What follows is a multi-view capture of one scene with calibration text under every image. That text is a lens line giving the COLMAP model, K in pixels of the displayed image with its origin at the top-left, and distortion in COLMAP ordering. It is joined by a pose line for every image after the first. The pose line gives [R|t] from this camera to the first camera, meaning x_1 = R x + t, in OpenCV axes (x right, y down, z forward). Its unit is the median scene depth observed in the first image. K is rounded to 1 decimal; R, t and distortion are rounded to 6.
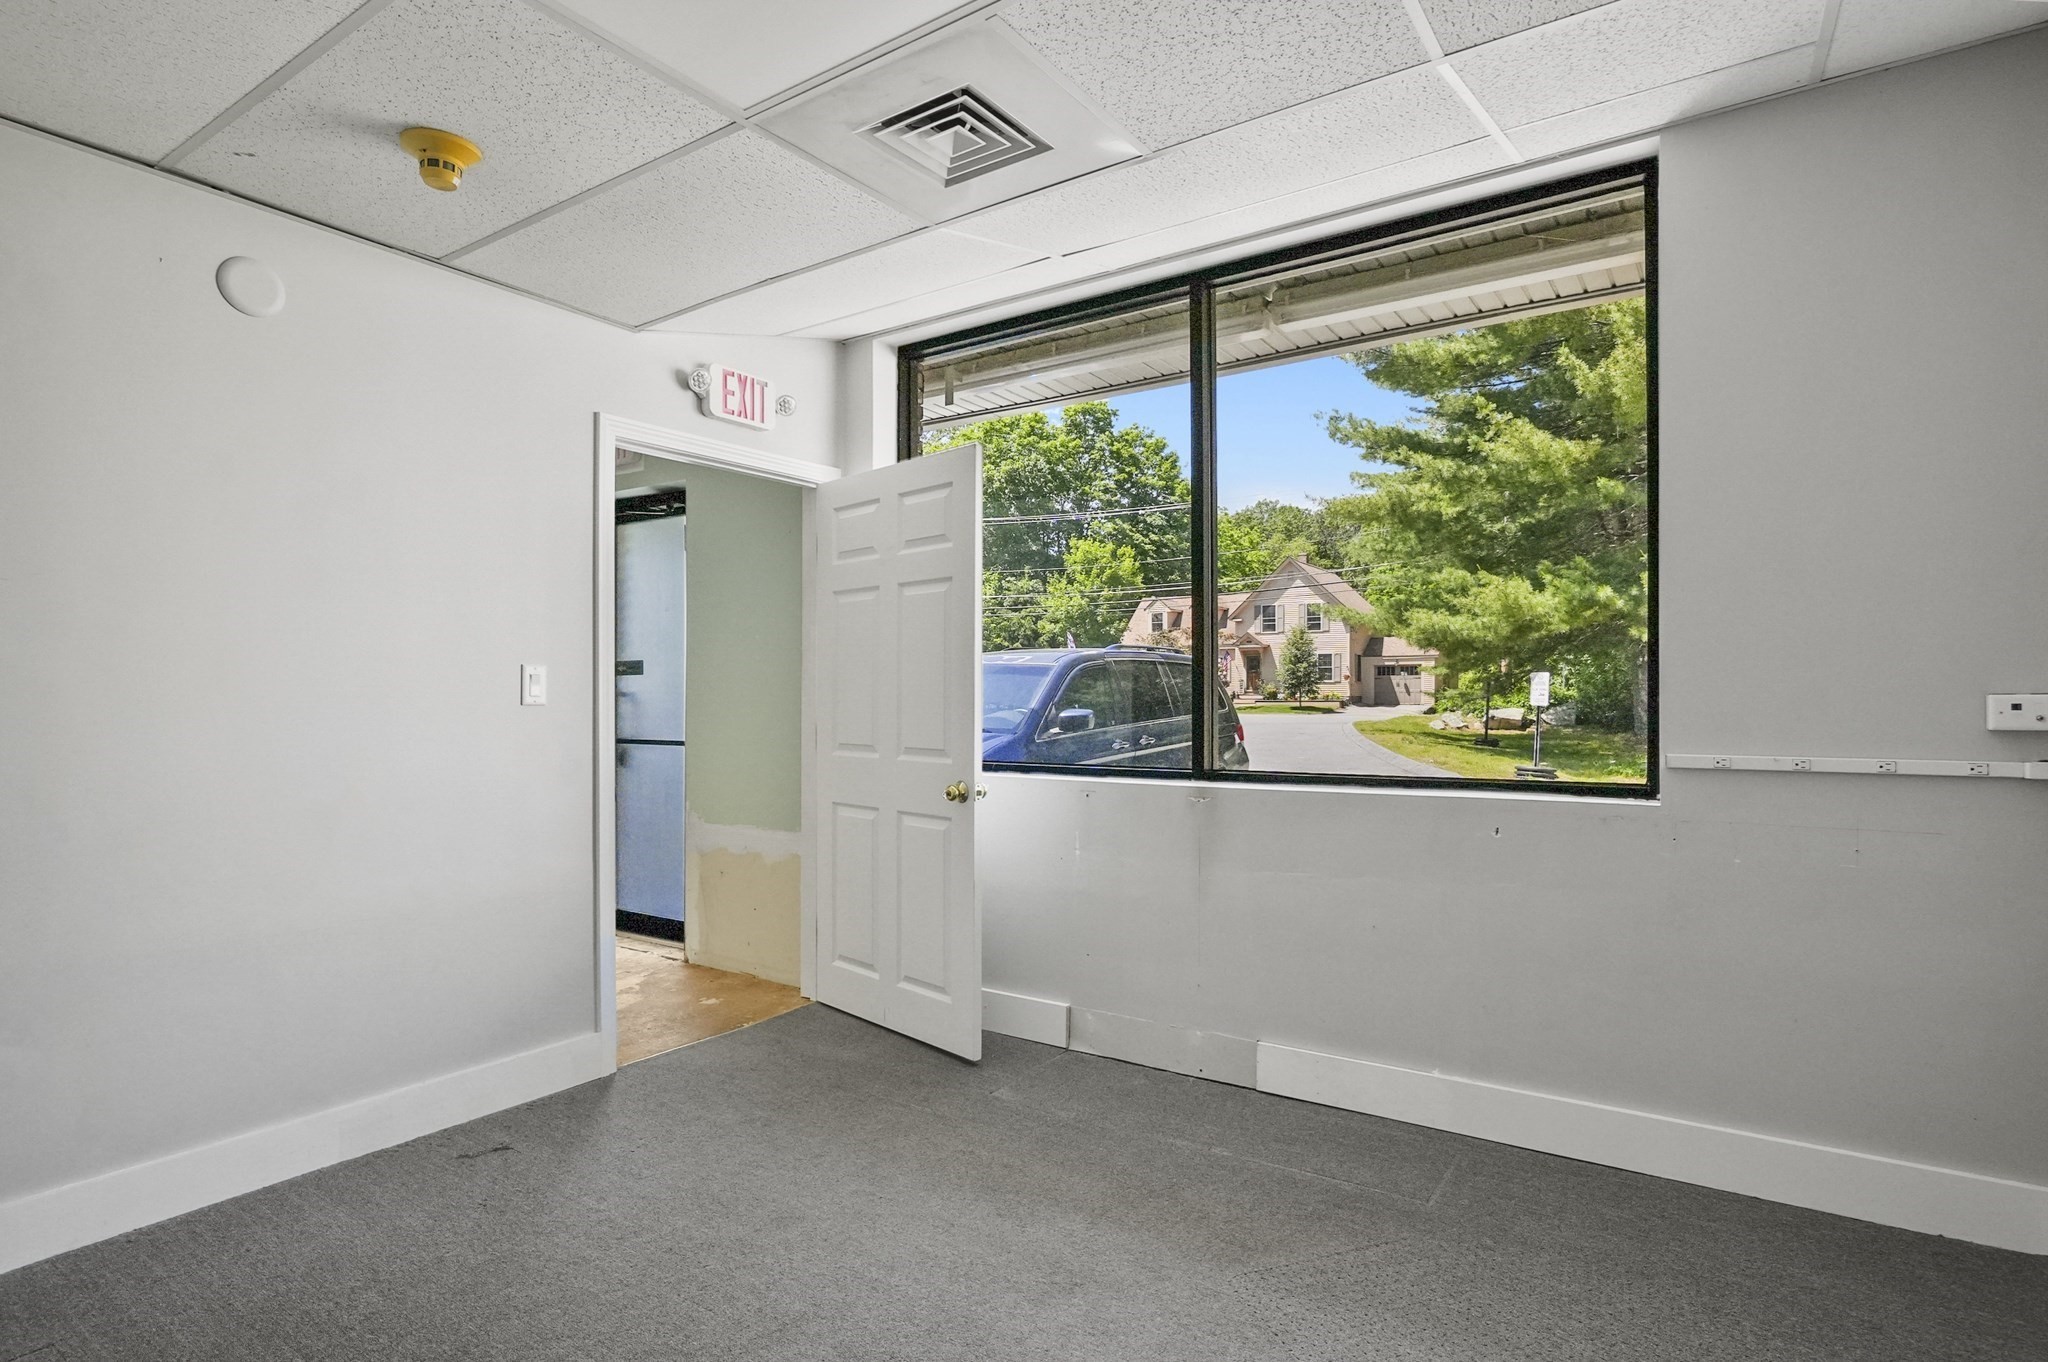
lens RADIAL K [[1056.8, 0, 1023.4], [0, 1056.8, 708.8], [0, 0, 1]] dist [-0.016771, 0.009109]
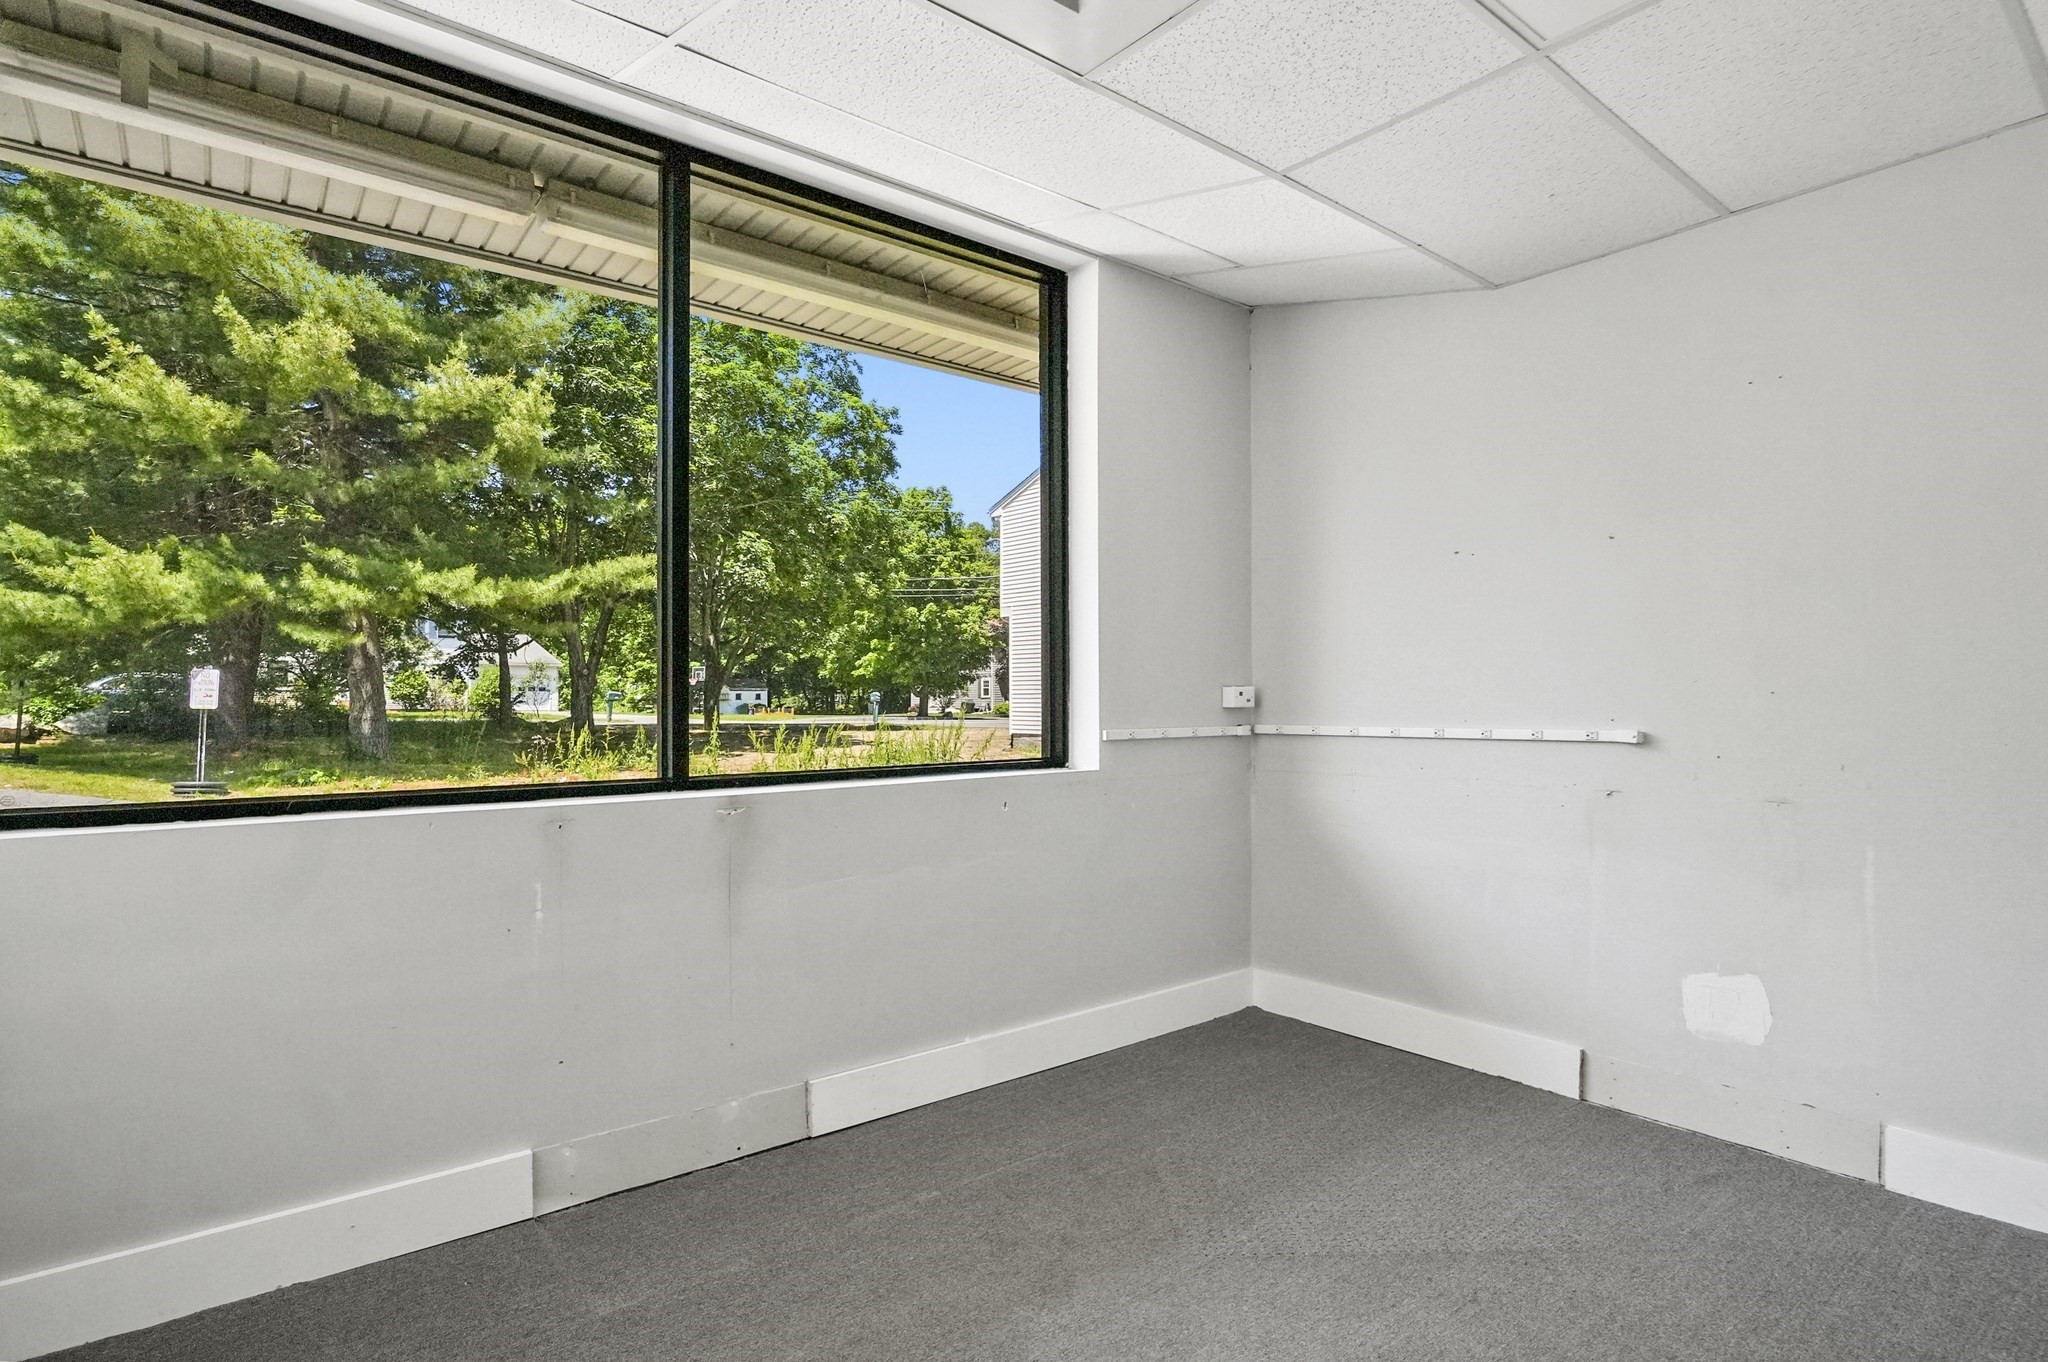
lens RADIAL K [[1051.6, 0, 1027.7], [0, 1051.6, 703.2], [0, 0, 1]] dist [-0.025255, 0.019854]
pose [[0.284586, -0.002027, 0.958648, -0.118141], [0.011031, 0.999938, -0.001160, 0.001513], [-0.958587, 0.010905, 0.284590, 0.123869]]
